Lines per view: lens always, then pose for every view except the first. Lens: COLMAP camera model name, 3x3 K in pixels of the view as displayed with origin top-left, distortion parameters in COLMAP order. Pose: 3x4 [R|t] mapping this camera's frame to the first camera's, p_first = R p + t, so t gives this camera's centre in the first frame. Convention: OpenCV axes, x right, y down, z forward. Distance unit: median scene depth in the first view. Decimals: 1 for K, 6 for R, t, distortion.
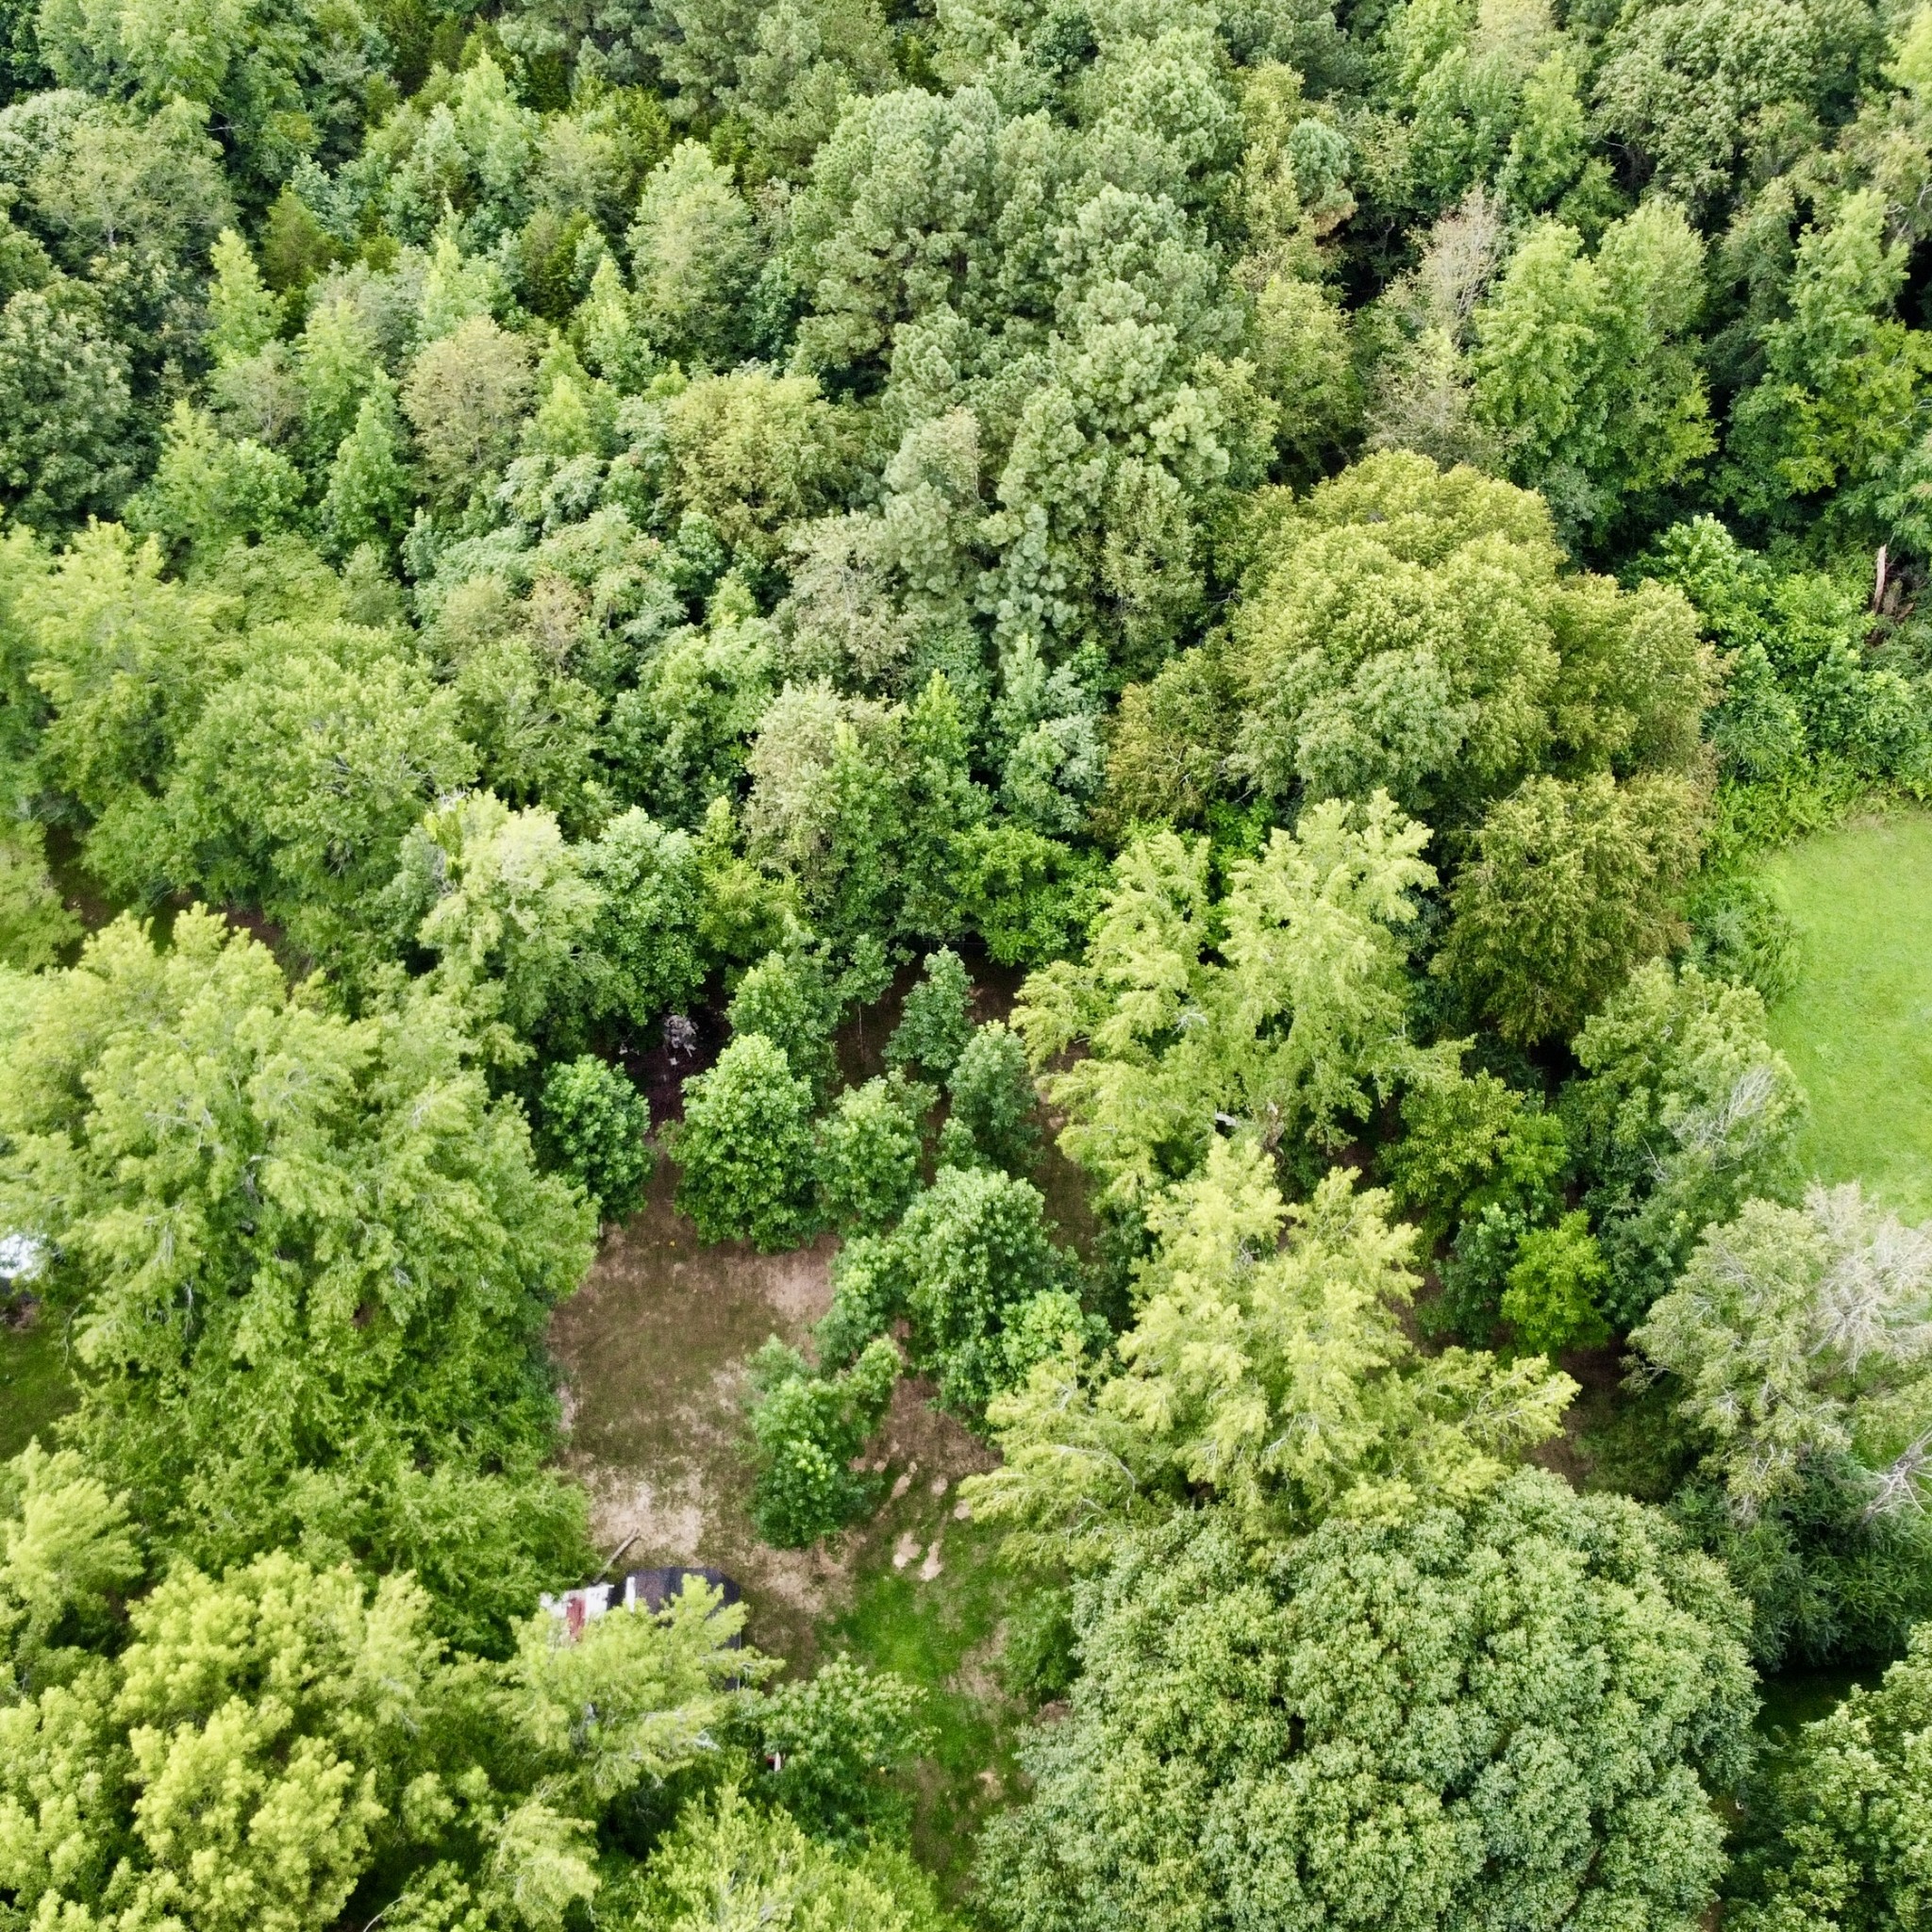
lens RADIAL K [[2626.1, 0, 870.2], [0, 2626.1, 959.4], [0, 0, 1]] dist [-0.010983, -0.029811]
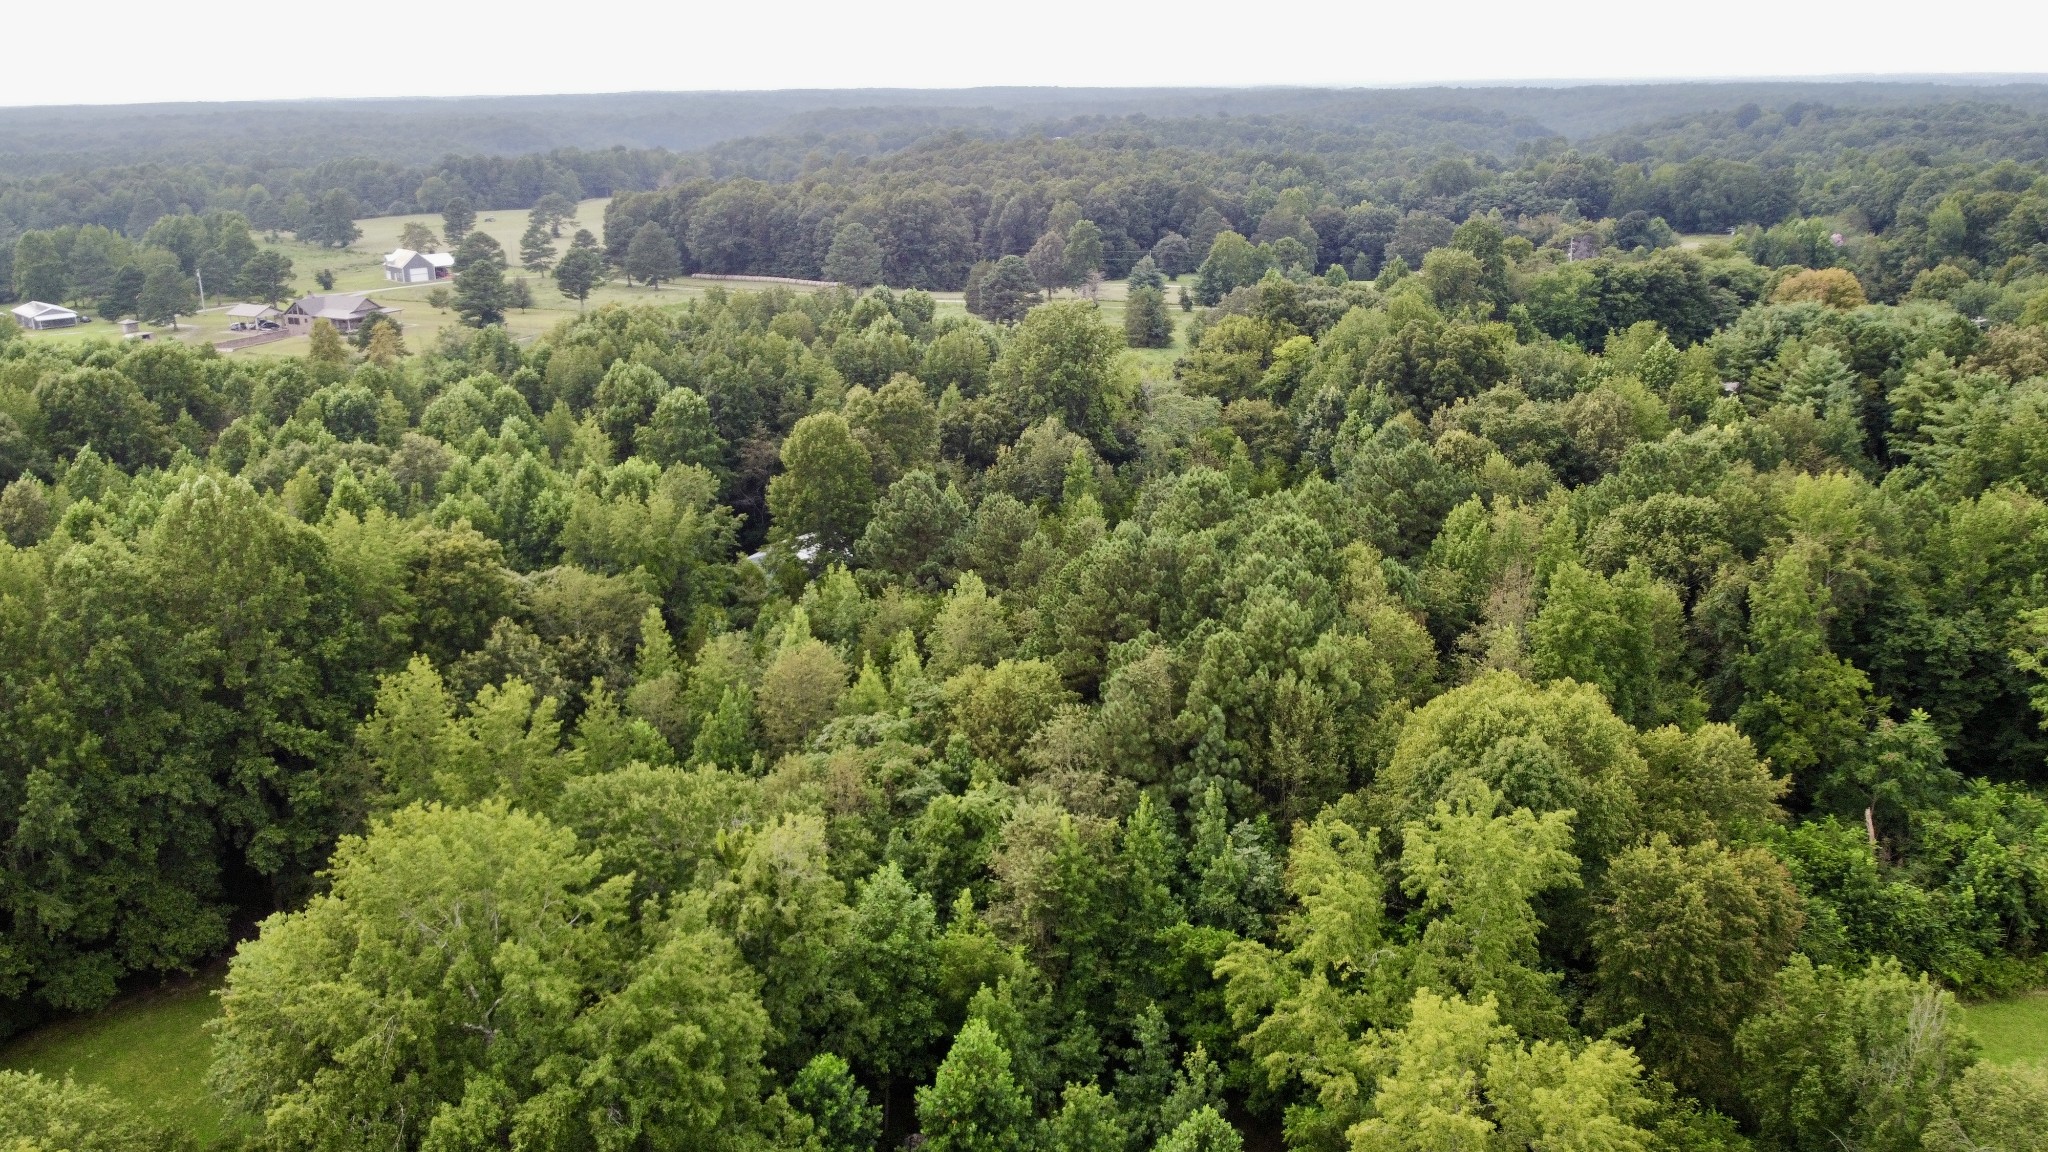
lens RADIAL K [[1561.7, 0, 1024.0], [0, 1561.7, 576.0], [0, 0, 1]] dist [-0.007263, -0.024613]
pose [[0.998919, 0.010145, -0.045370, 0.002069], [-0.035034, 0.805781, -0.591176, 0.303154], [0.030560, 0.592126, 0.805265, 0.407306]]
